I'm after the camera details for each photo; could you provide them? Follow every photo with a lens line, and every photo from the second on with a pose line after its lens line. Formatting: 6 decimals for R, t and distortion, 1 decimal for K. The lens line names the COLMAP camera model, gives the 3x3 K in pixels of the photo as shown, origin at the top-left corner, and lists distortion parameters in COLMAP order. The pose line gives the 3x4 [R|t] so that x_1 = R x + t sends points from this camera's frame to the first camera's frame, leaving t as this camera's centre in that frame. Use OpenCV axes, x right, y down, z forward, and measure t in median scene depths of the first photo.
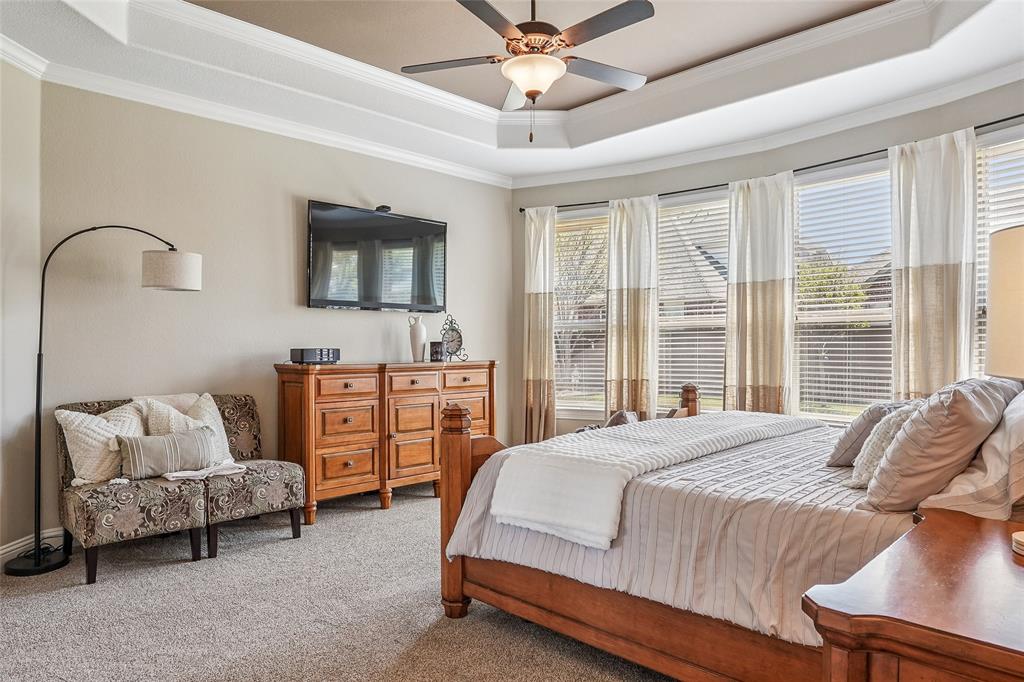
lens RADIAL K [[646.9, 0, 518.1], [0, 646.9, 346.7], [0, 0, 1]] dist [-0.008720, 0.000173]
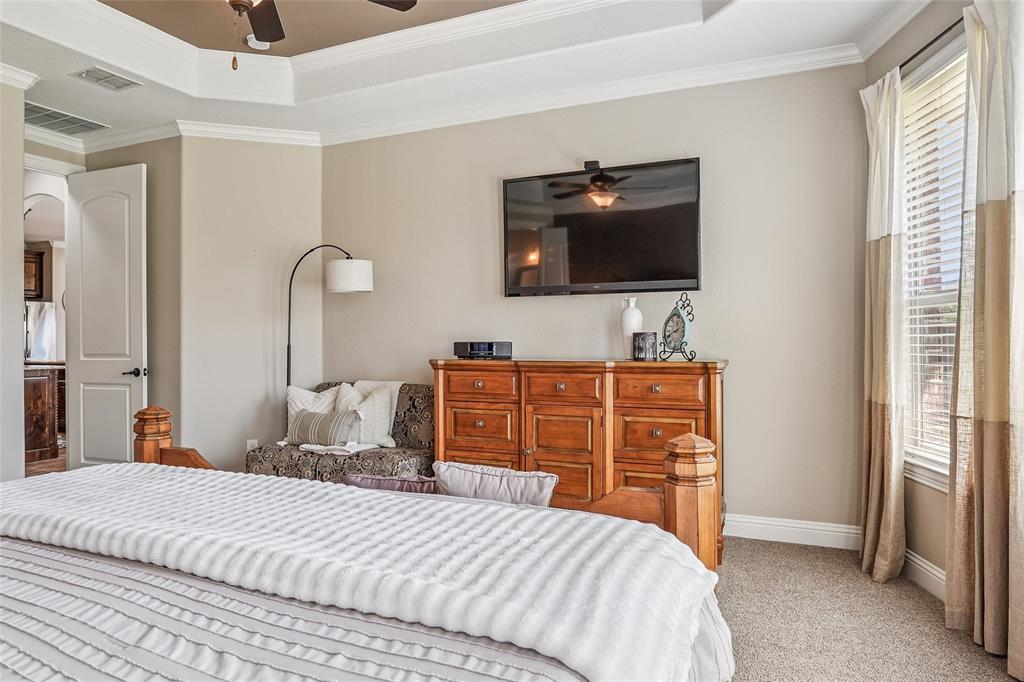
lens RADIAL K [[646.9, 0, 514.0], [0, 646.9, 340.6], [0, 0, 1]] dist [-0.008720, 0.000173]
pose [[0.365328, 0.002360, -0.930876, 0.486800], [0.001298, 0.999995, 0.003045, -0.001892], [0.930878, -0.002320, 0.365323, 0.609958]]
